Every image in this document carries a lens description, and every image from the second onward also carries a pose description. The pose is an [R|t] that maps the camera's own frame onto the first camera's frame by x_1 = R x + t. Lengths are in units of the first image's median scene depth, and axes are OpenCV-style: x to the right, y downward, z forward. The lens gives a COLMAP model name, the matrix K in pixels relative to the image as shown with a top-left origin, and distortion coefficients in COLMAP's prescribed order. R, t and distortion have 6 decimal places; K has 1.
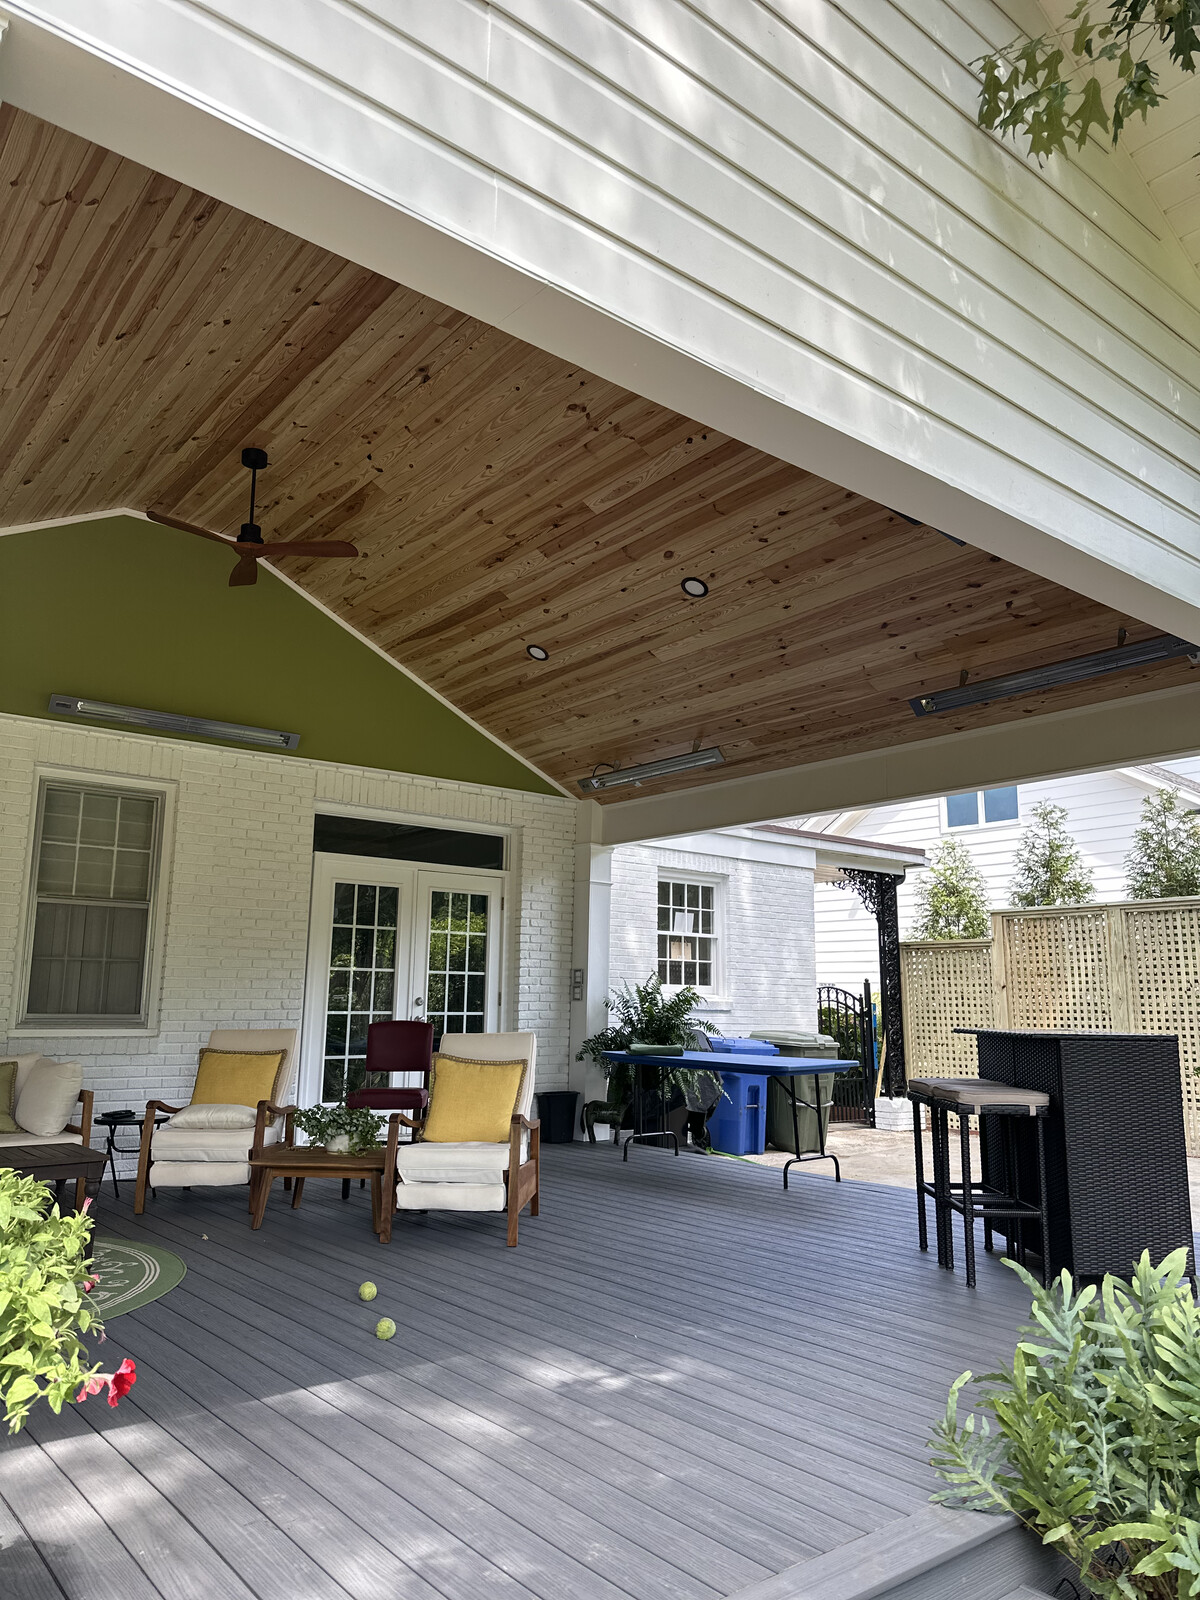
lens RADIAL K [[1117.3, 0, 600.0], [0, 1117.3, 800.0], [0, 0, 1]] dist [0.206003, -0.387702]
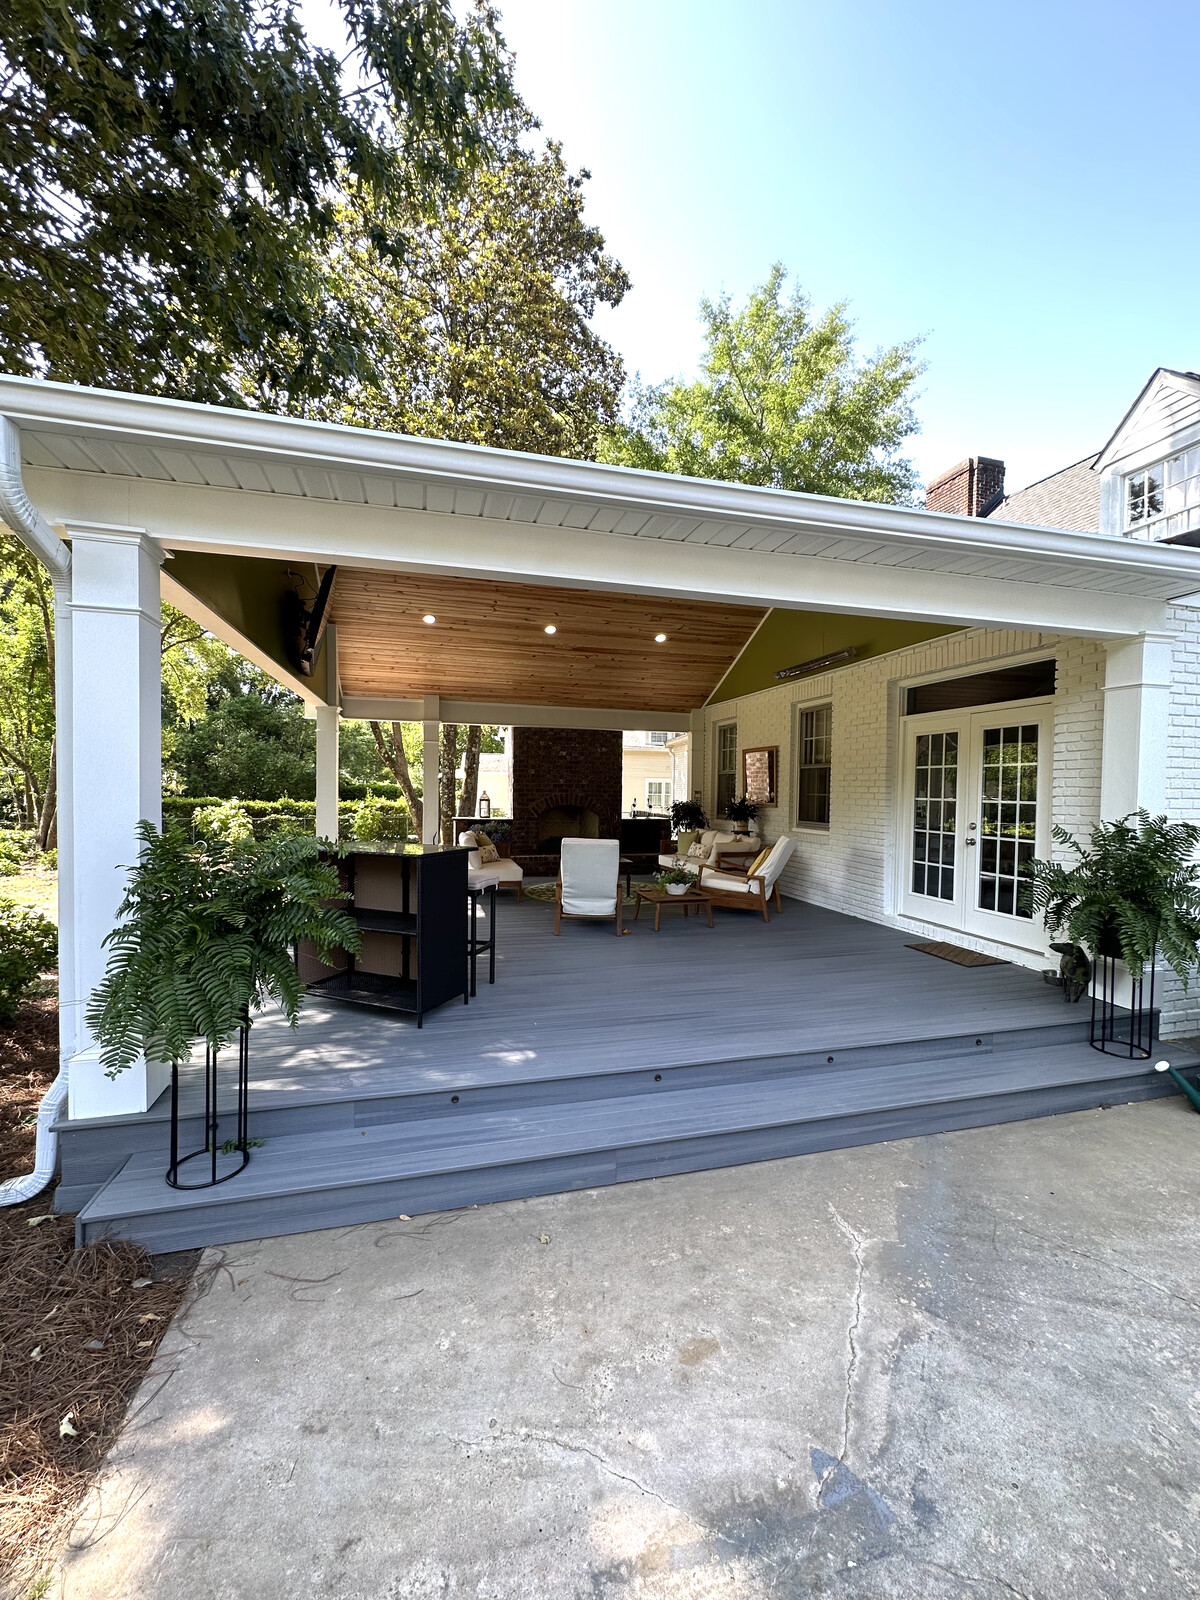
lens RADIAL K [[642.6, 0, 600.0], [0, 642.6, 800.0], [0, 0, 1]] dist [0.011504, 0.000130]
pose [[-0.403081, -0.000636, -0.915164, 0.639922], [0.152254, 0.986017, -0.067745, 0.146450], [0.902410, -0.166644, -0.397348, 0.973043]]
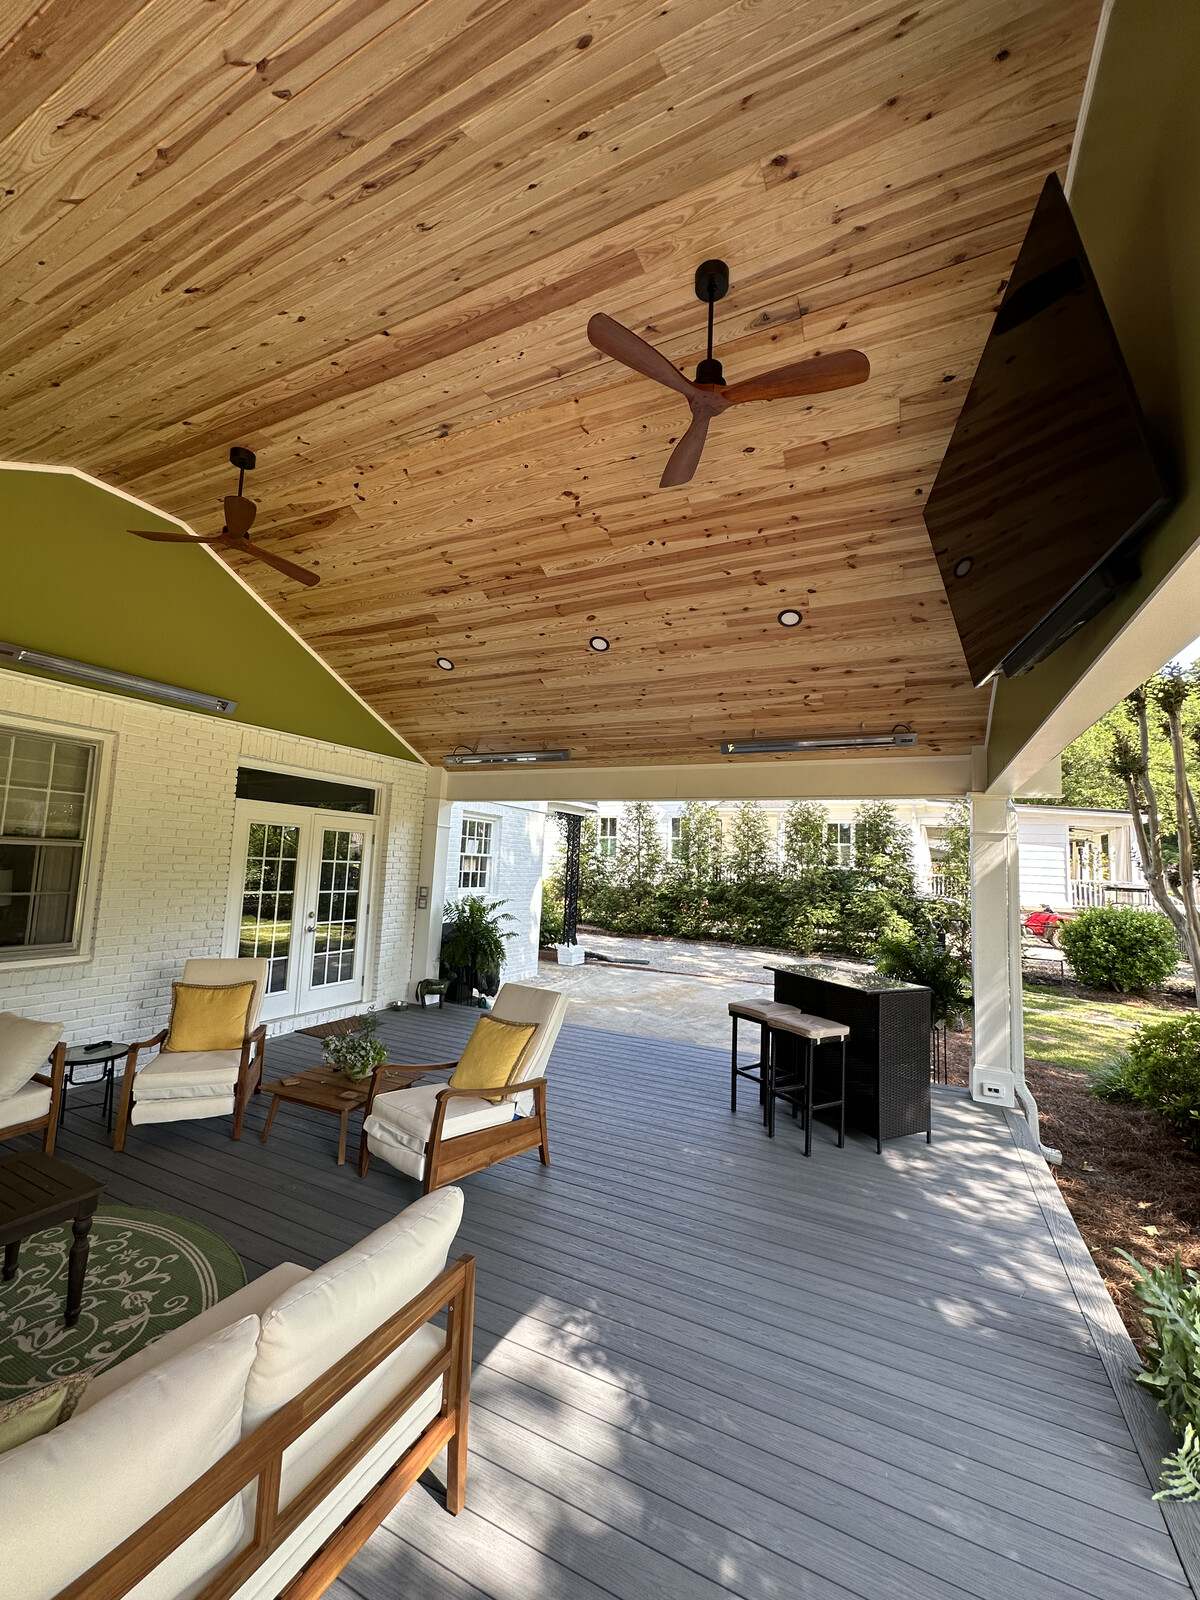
lens RADIAL K [[642.6, 0, 600.0], [0, 642.6, 800.0], [0, 0, 1]] dist [0.011504, 0.000130]
pose [[0.904218, 0.069515, 0.421376, -0.191986], [-0.108628, 0.991650, 0.069506, -0.043398], [-0.413026, -0.108622, 0.904219, 0.213875]]
